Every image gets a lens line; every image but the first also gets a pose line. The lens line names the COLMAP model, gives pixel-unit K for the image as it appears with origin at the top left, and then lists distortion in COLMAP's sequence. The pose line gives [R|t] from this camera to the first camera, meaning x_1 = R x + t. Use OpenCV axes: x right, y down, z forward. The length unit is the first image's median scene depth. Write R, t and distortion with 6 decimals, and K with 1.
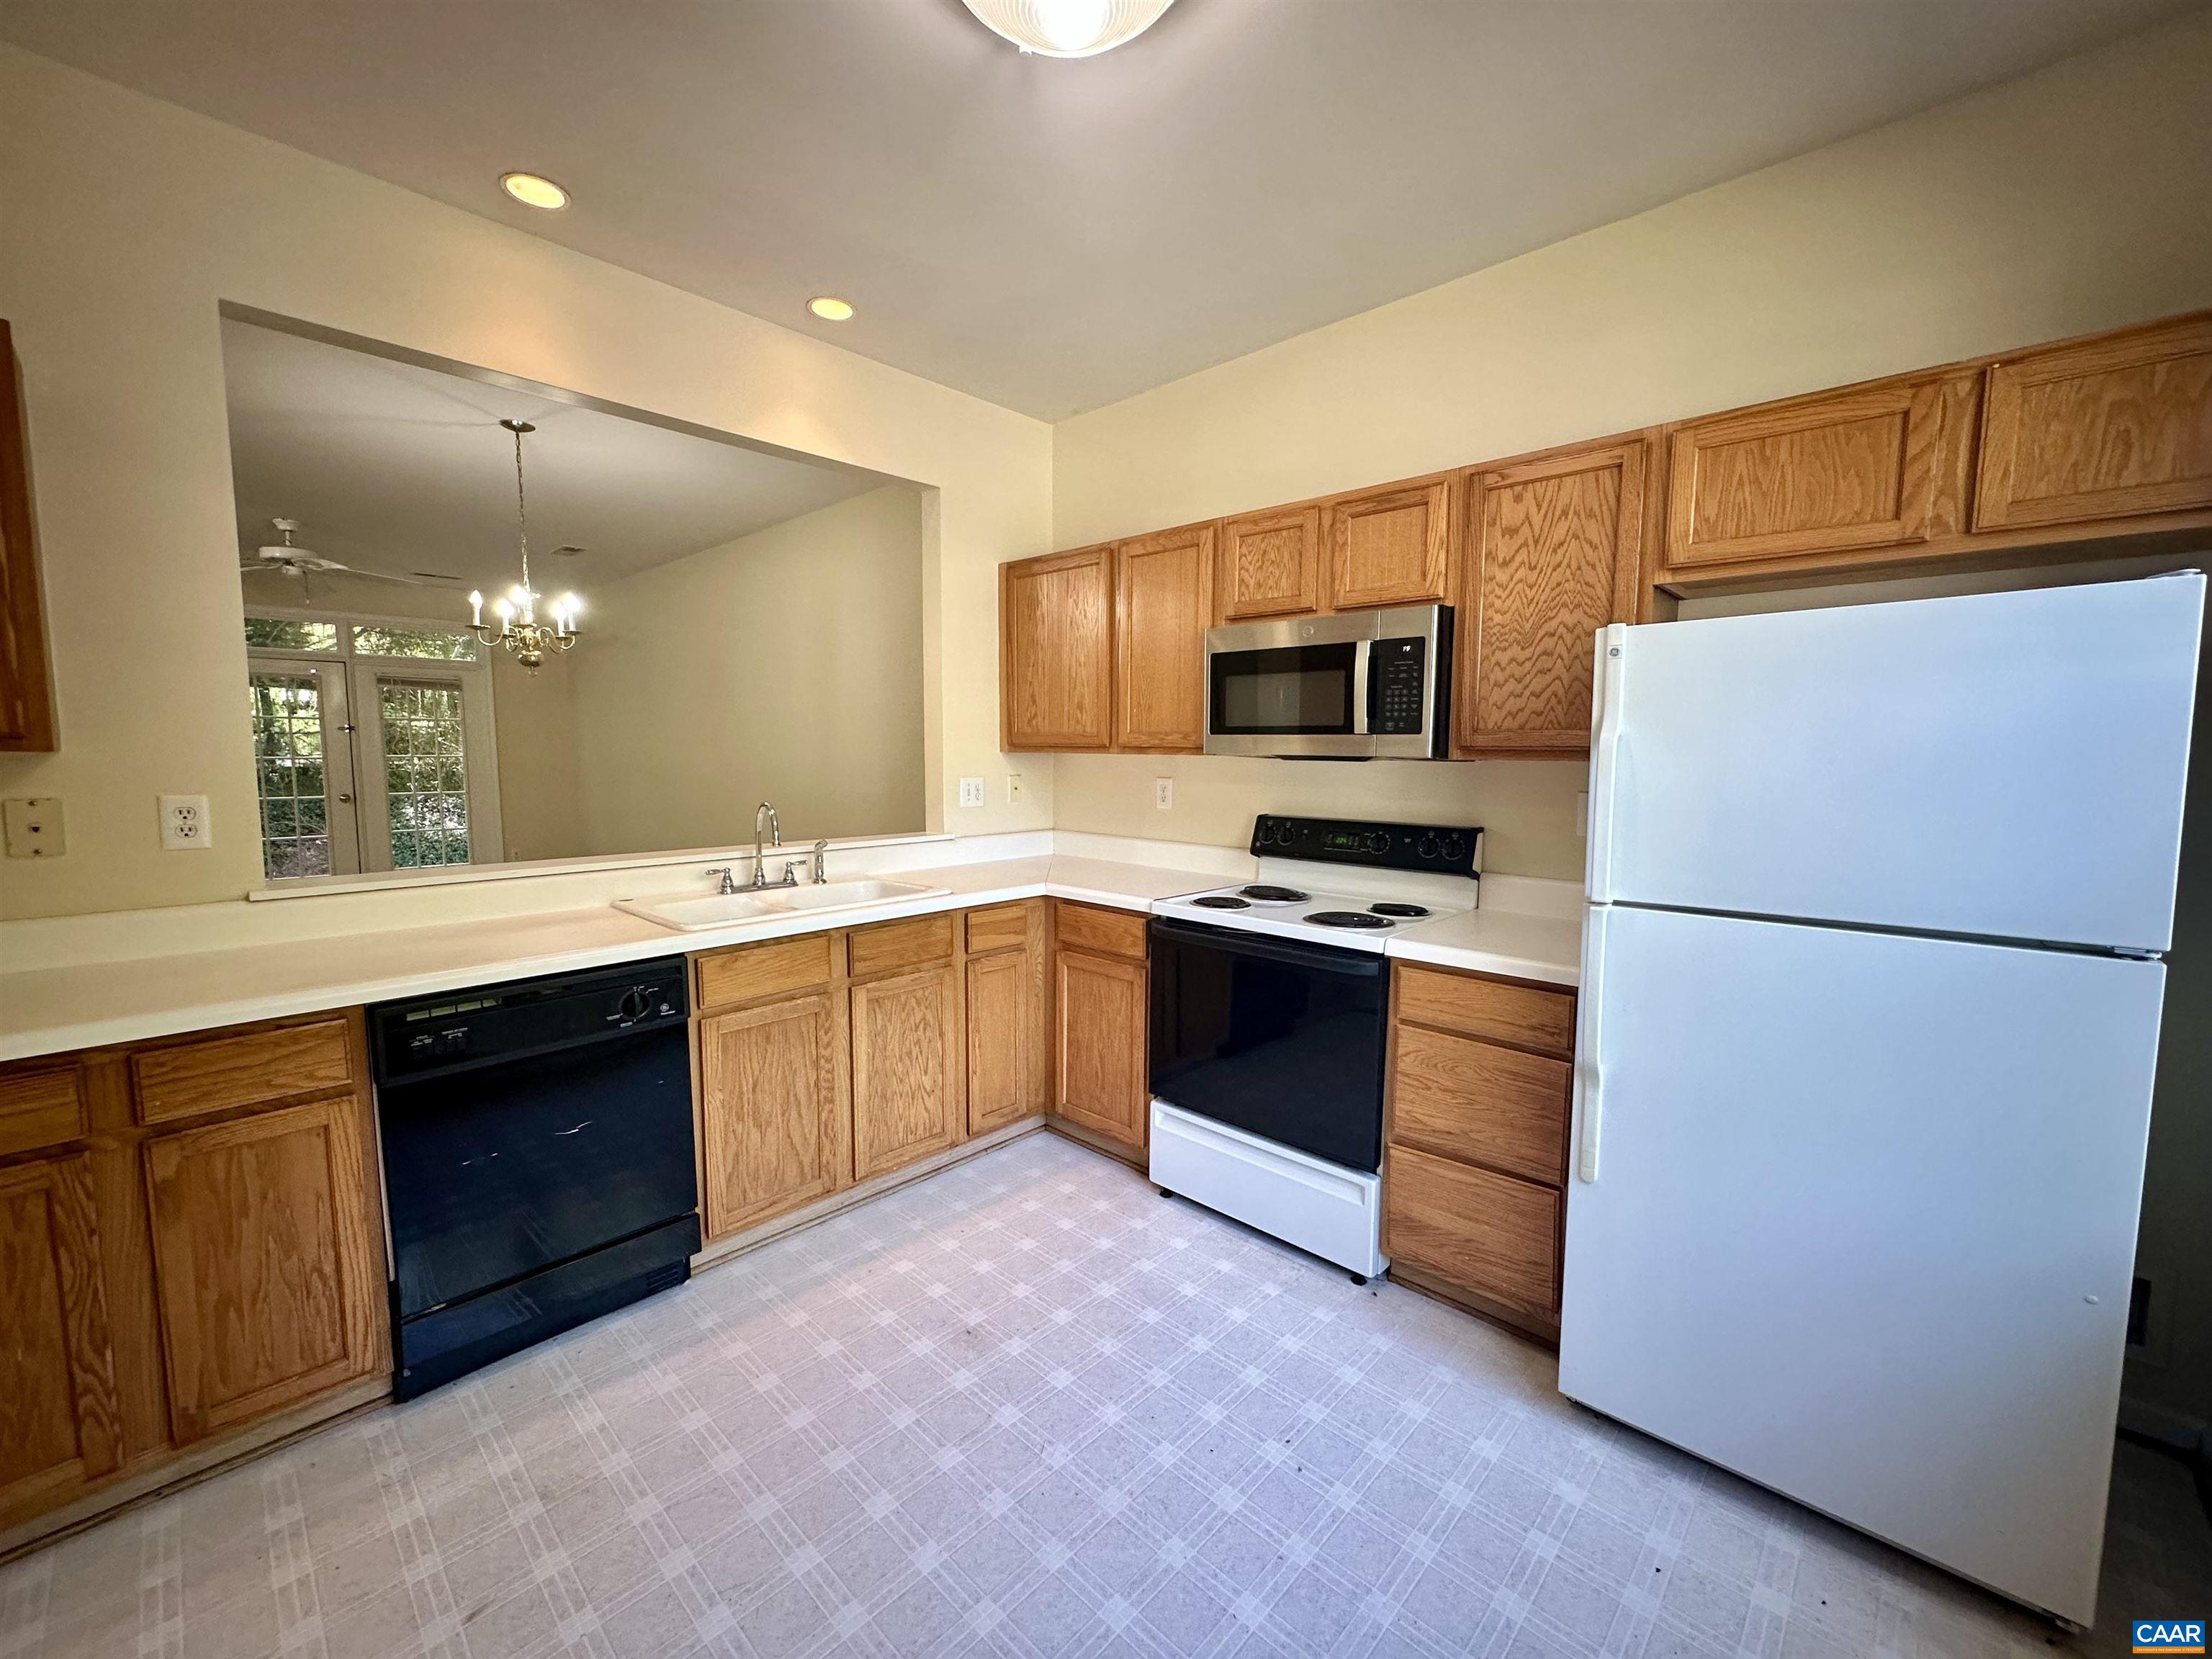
lens RADIAL K [[884.4, 0, 1112.4], [0, 884.4, 836.7], [0, 0, 1]] dist [-0.006148, 0.000140]
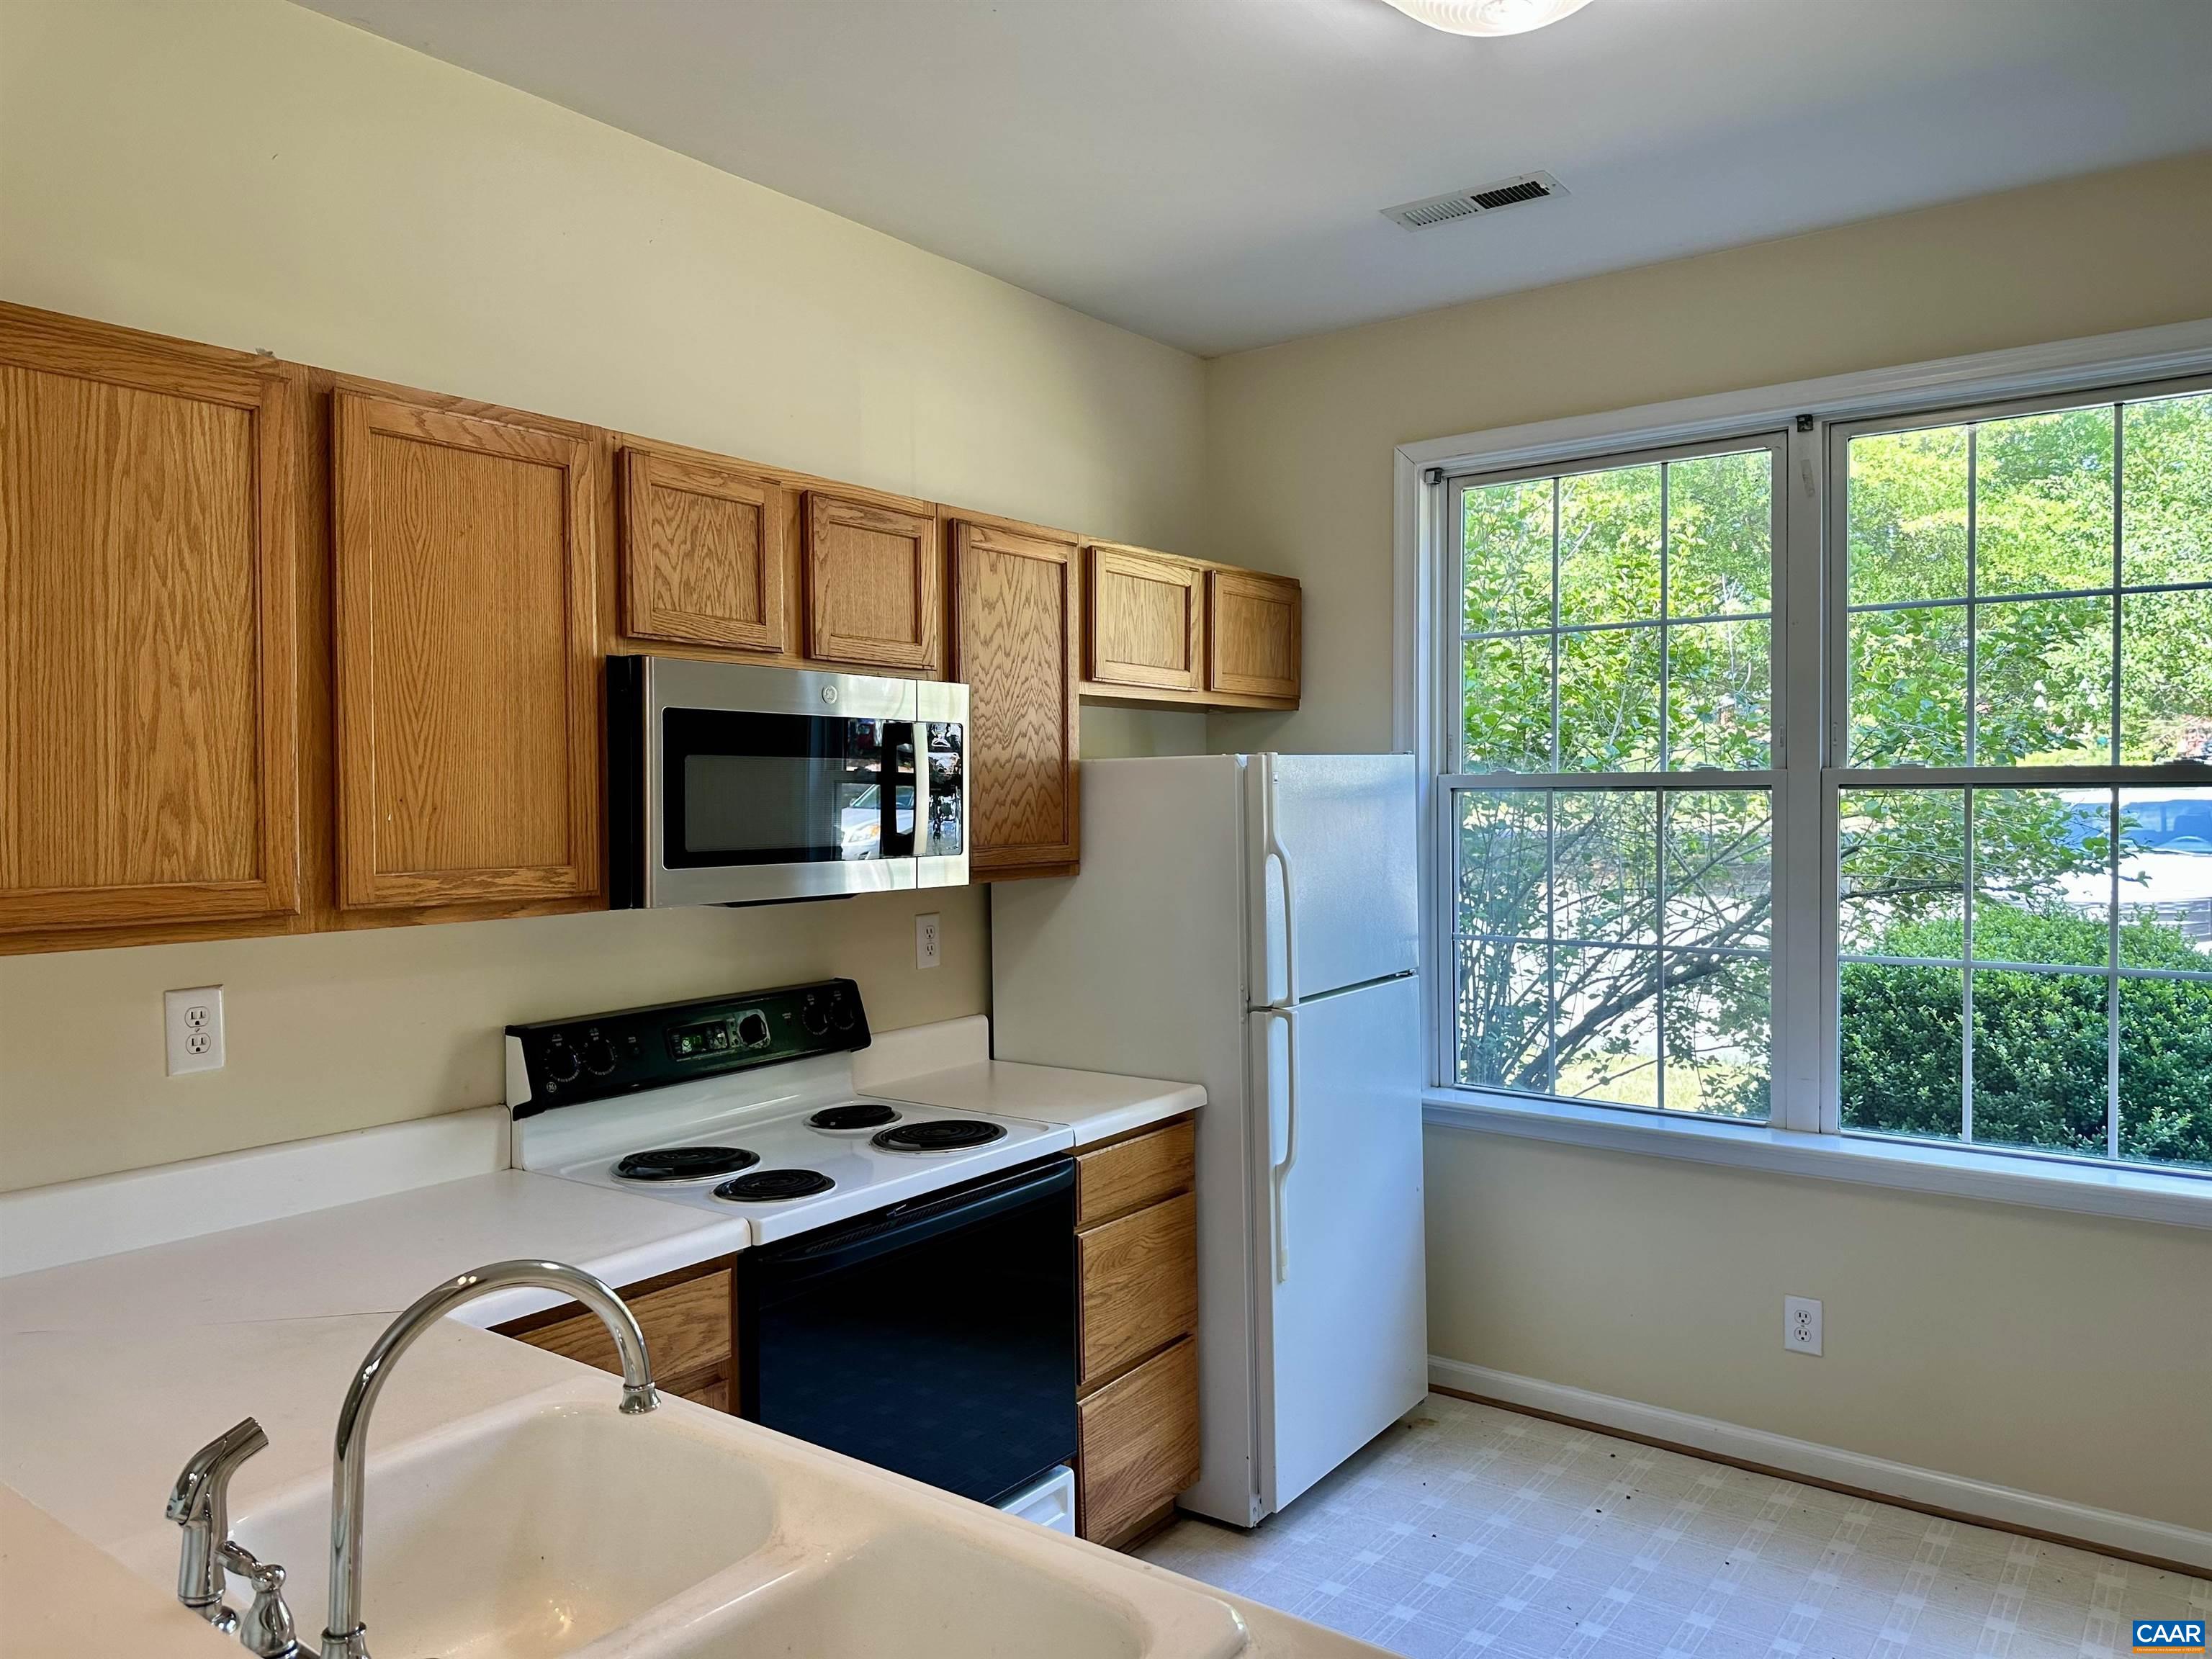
lens RADIAL K [[1560.8, 0, 1098.9], [0, 1560.8, 811.9], [0, 0, 1]] dist [0.047627, -0.058555]
pose [[-0.125474, -0.015258, 0.991980, -0.809476], [0.107845, 0.993747, 0.028926, -0.150254], [-0.986218, 0.110610, -0.123044, 0.887615]]
